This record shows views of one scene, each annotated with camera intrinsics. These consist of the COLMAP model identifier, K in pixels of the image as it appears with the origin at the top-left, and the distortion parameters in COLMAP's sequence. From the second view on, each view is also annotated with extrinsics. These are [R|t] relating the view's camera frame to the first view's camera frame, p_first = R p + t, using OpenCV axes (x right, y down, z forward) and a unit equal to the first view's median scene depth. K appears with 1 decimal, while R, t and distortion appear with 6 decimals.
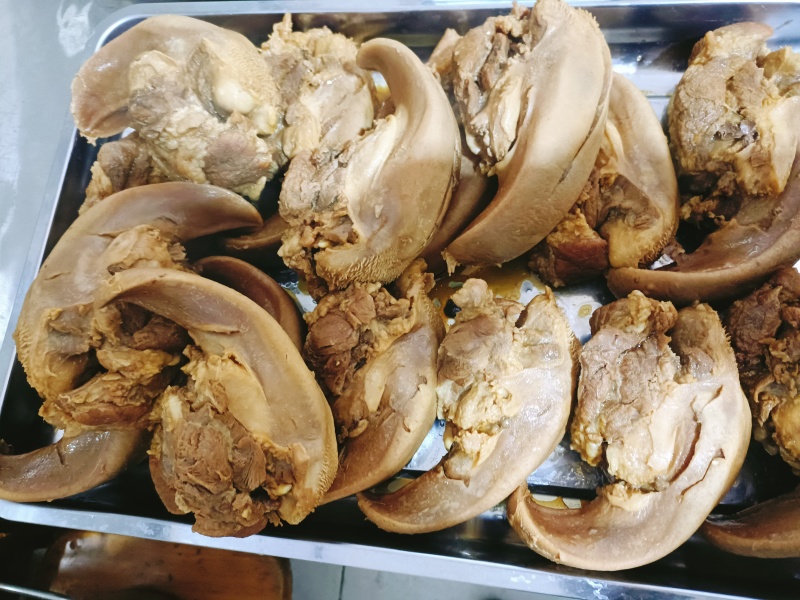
lens RADIAL K [[630.1, 0, 397.0], [0, 630.1, 306.0], [0, 0, 1]] dist [0.010407, -0.045686]
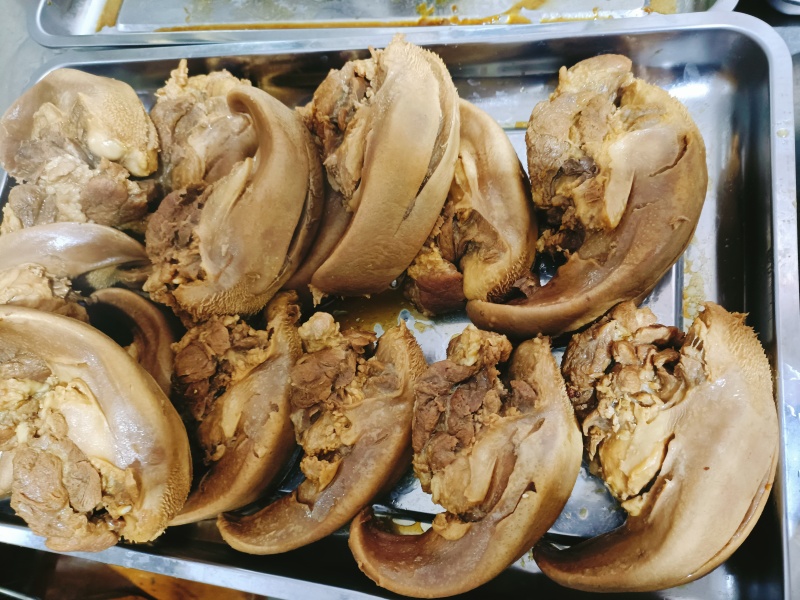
lens RADIAL K [[630.1, 0, 406.4], [0, 630.1, 301.8], [0, 0, 1]] dist [0.010407, -0.045686]
pose [[0.996451, -0.001631, -0.084163, 0.352771], [0.000393, 0.999892, -0.014720, -0.045103], [0.084178, 0.014635, 0.996343, -0.035601]]
